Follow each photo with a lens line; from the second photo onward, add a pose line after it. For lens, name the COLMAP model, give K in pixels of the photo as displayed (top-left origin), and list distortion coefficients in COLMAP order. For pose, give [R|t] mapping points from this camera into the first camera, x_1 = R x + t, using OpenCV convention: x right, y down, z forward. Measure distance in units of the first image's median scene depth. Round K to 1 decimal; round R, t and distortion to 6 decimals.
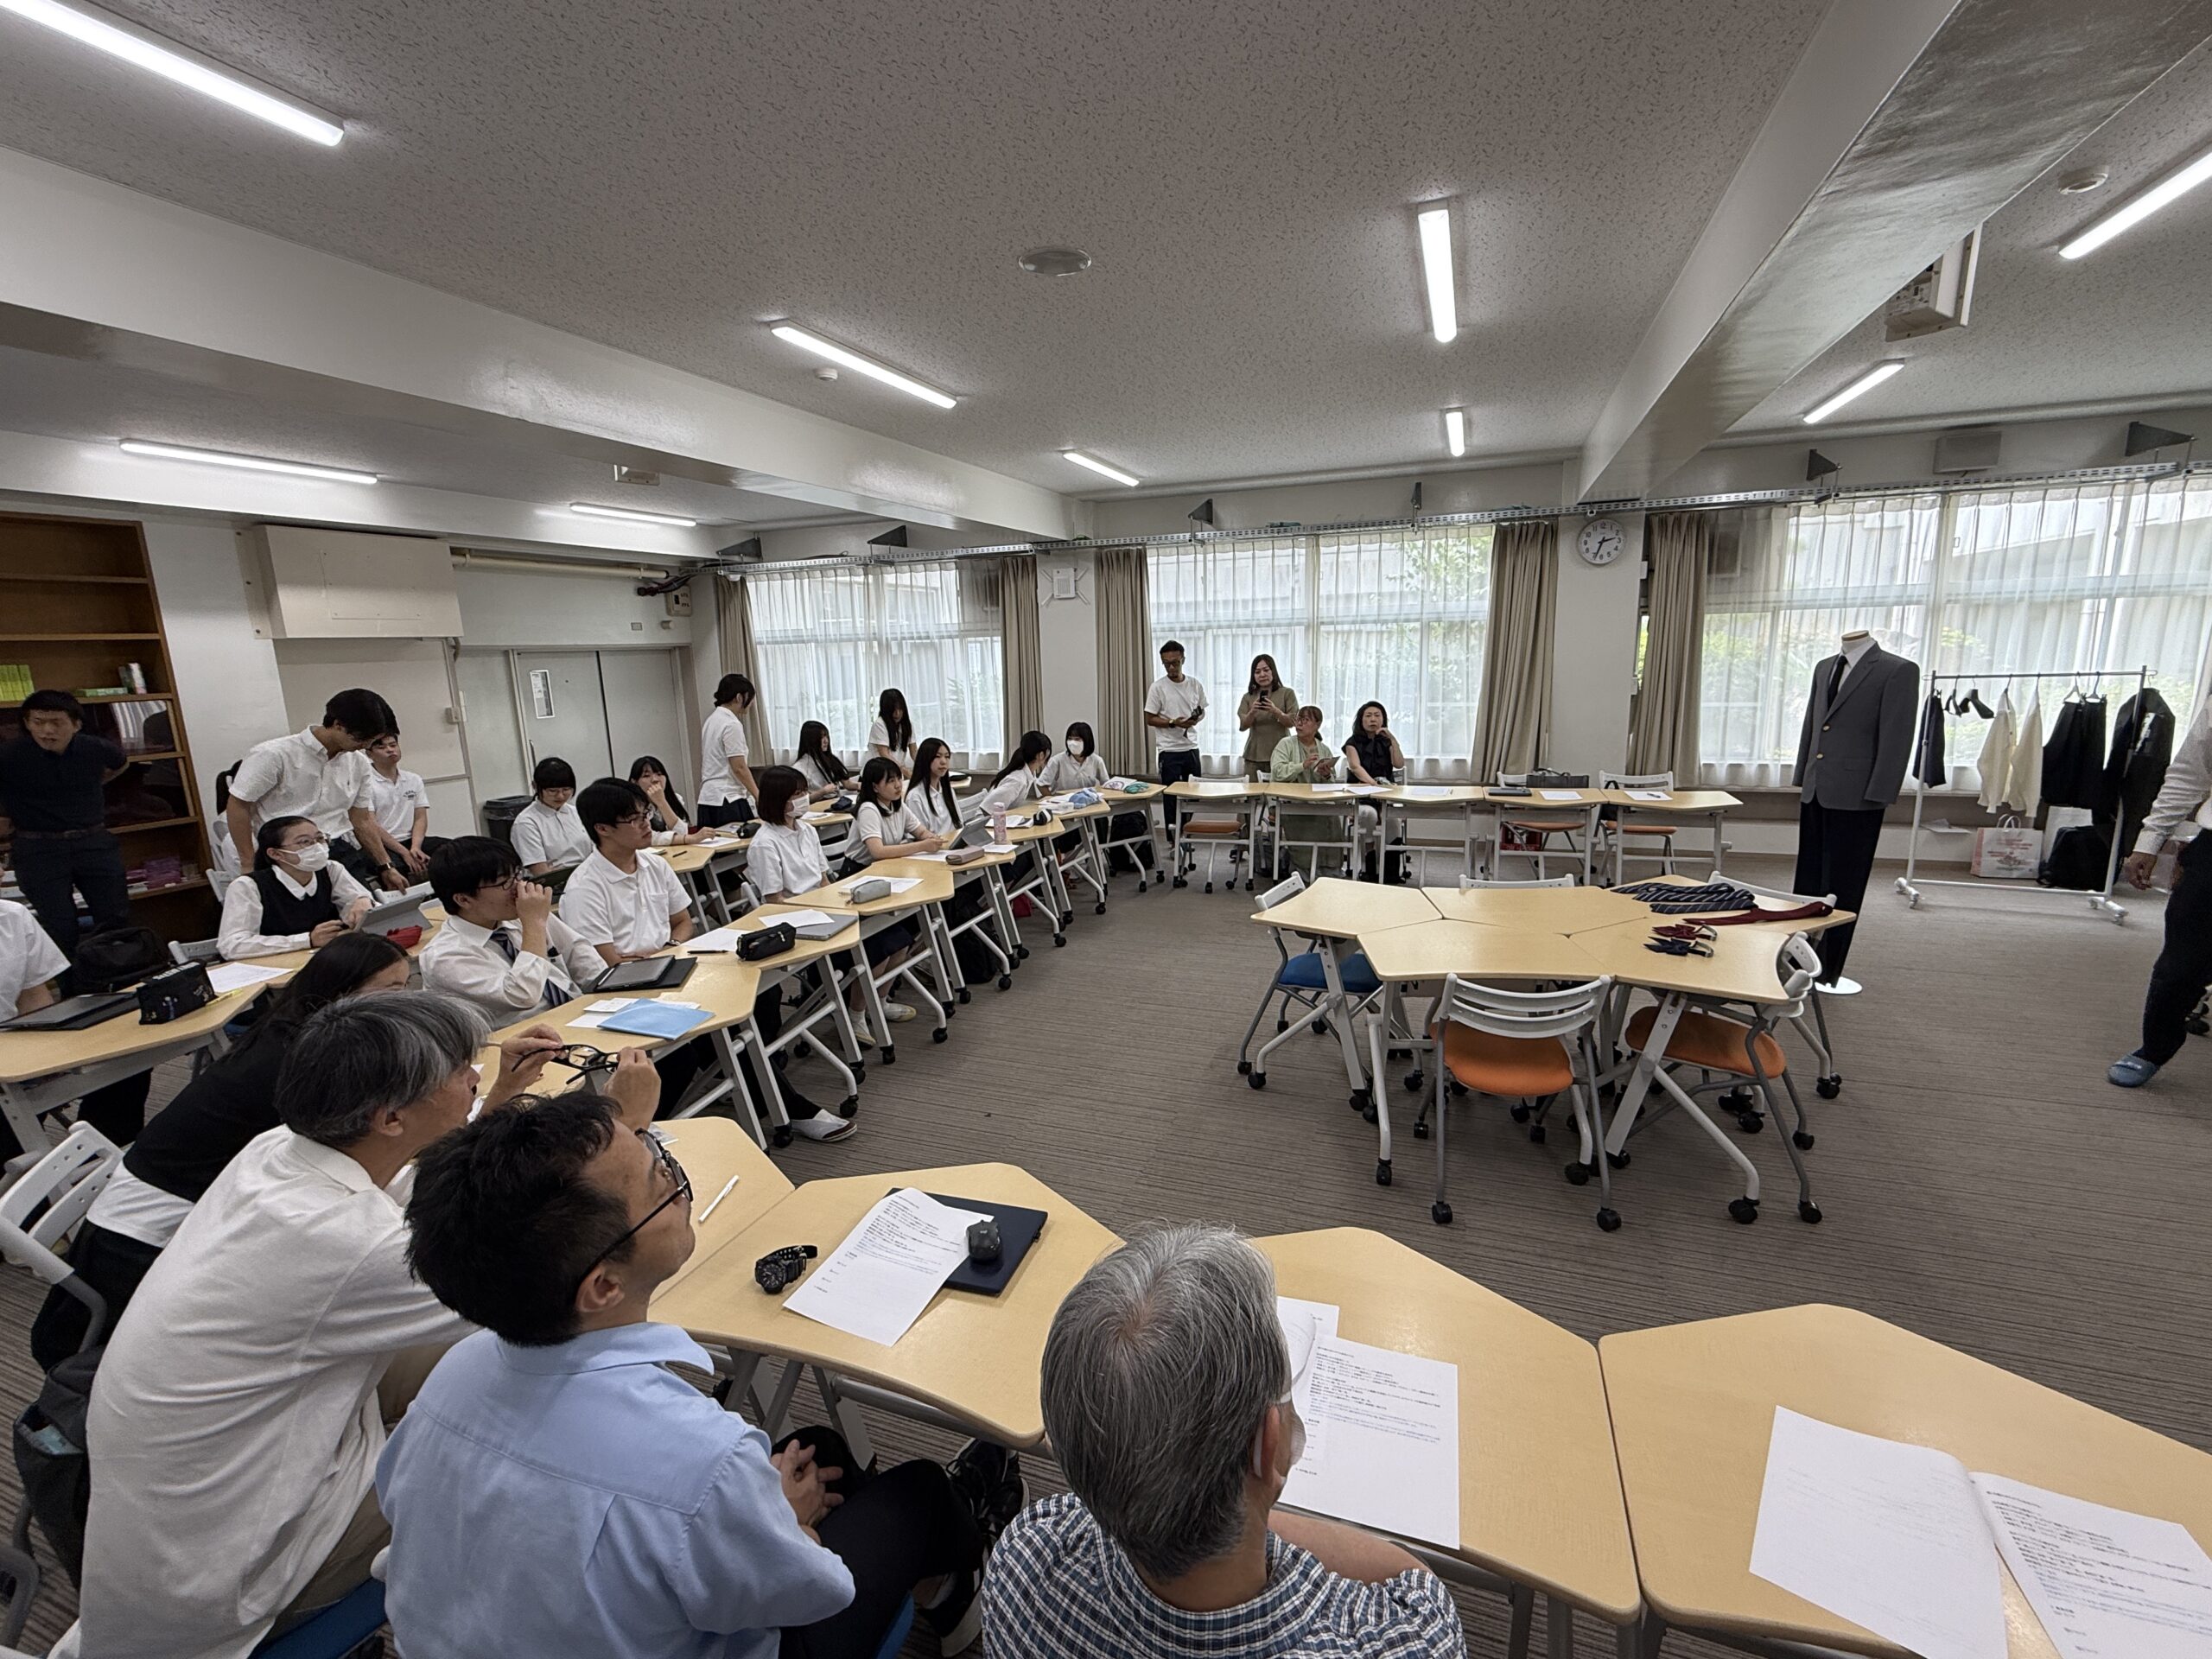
lens RADIAL K [[966.4, 0, 1106.0], [0, 966.4, 829.5], [0, 0, 1]] dist [0.003155, 0.000131]
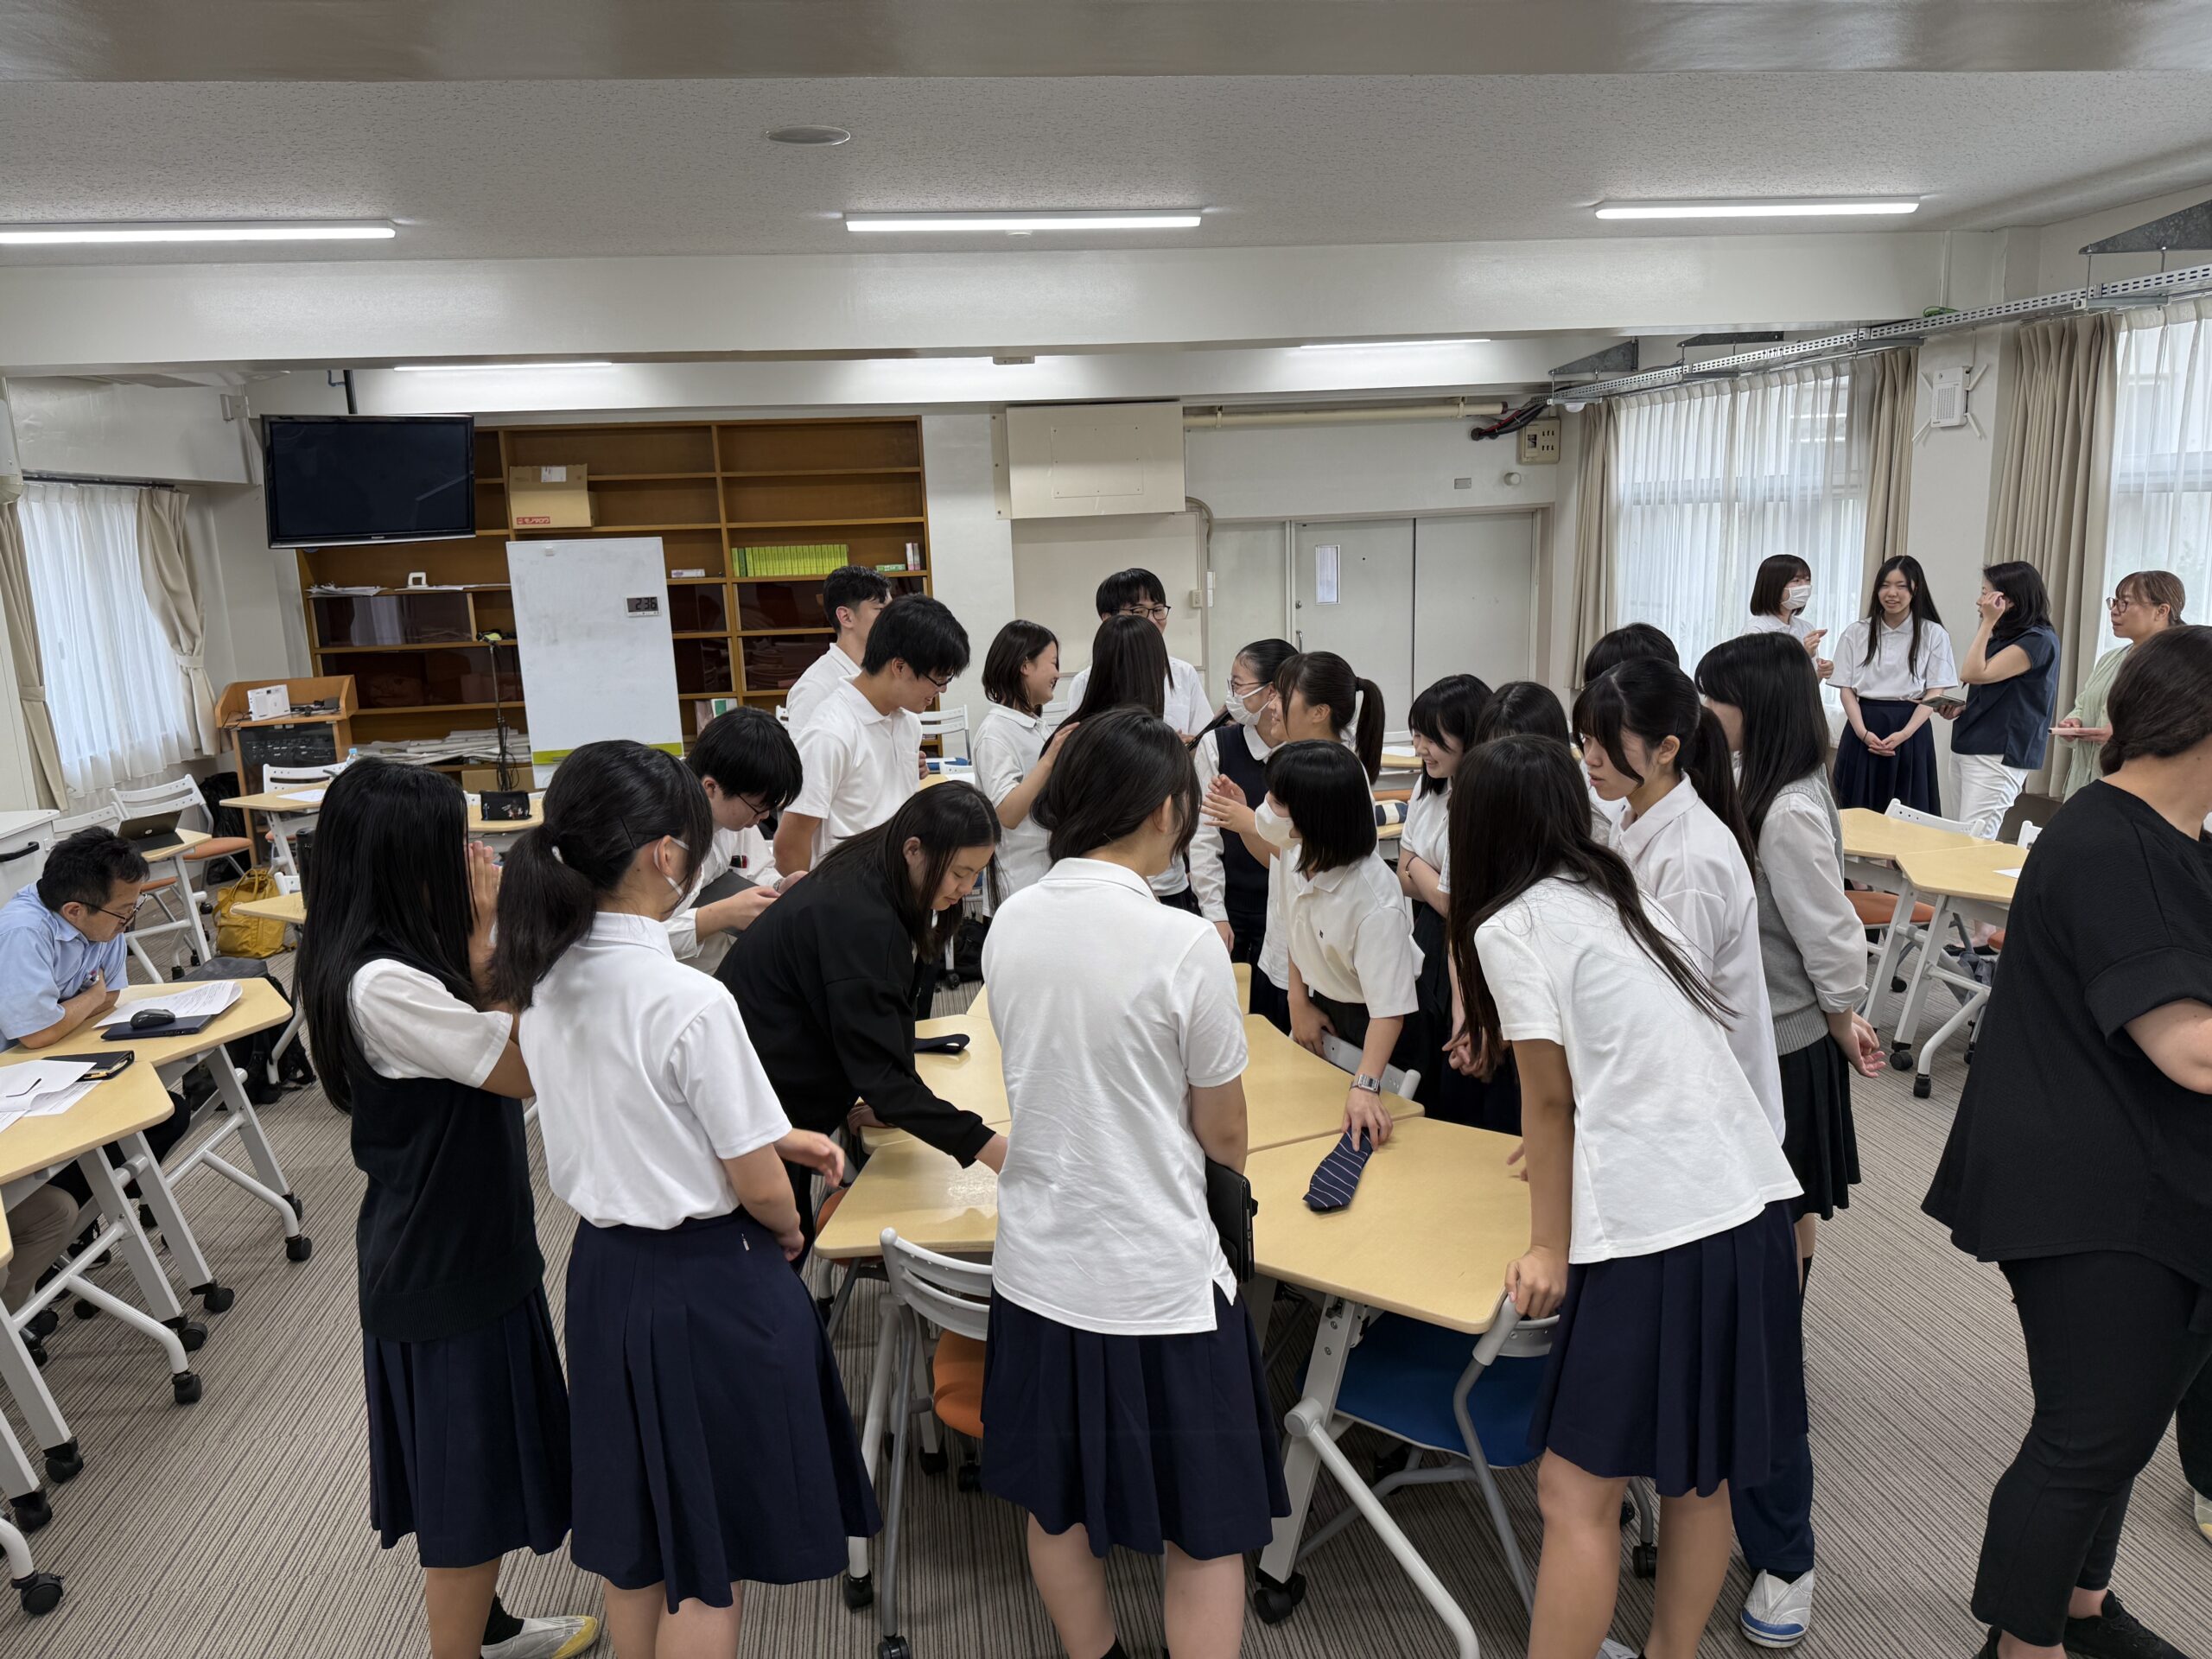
lens RADIAL K [[1532.8, 0, 1070.9], [0, 1532.8, 833.8], [0, 0, 1]] dist [0.051968, -0.156972]
pose [[0.469704, 0.181692, -0.863925, 0.525379], [-0.139359, 0.981583, 0.130669, -0.069768], [0.871755, 0.059020, 0.486374, 0.220432]]
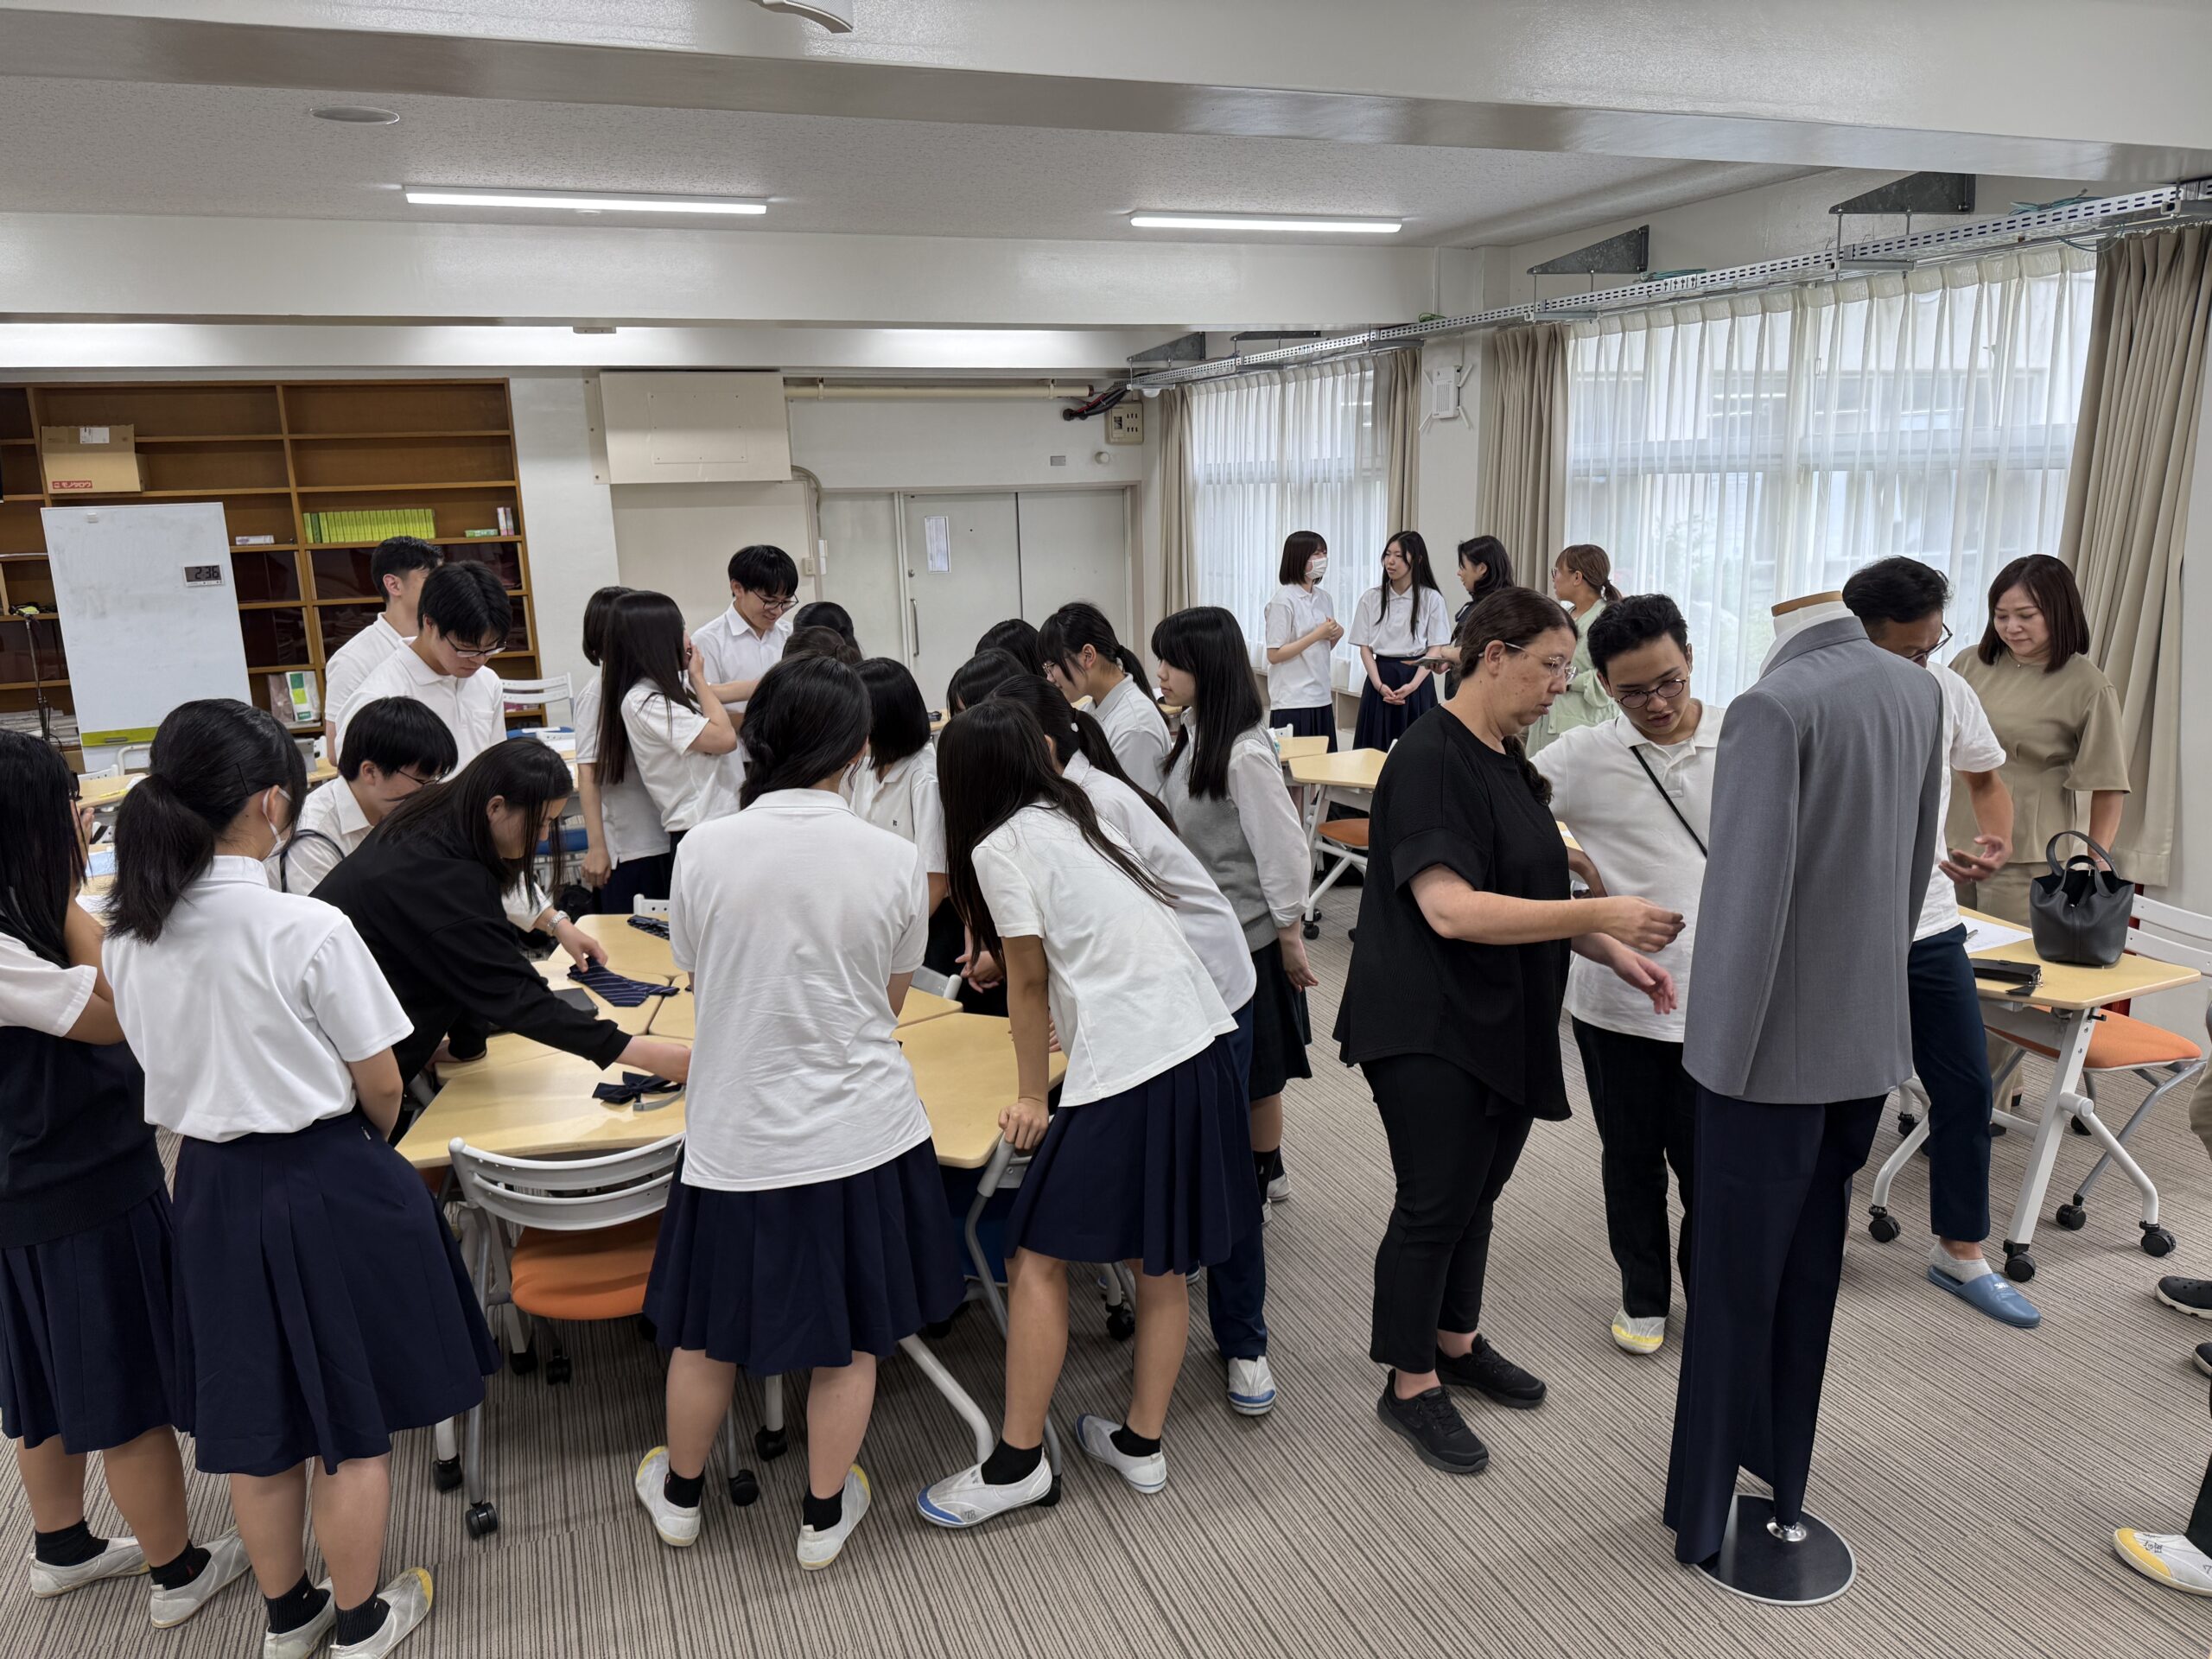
lens RADIAL K [[1536.8, 0, 1106.0], [0, 1536.8, 829.5], [0, 0, 1]] dist [0.009865, -0.050598]
pose [[0.676265, 0.173431, -0.715952, 0.583256], [-0.132371, 0.984681, 0.113493, -0.072198], [0.724667, 0.018020, 0.688863, 0.211713]]
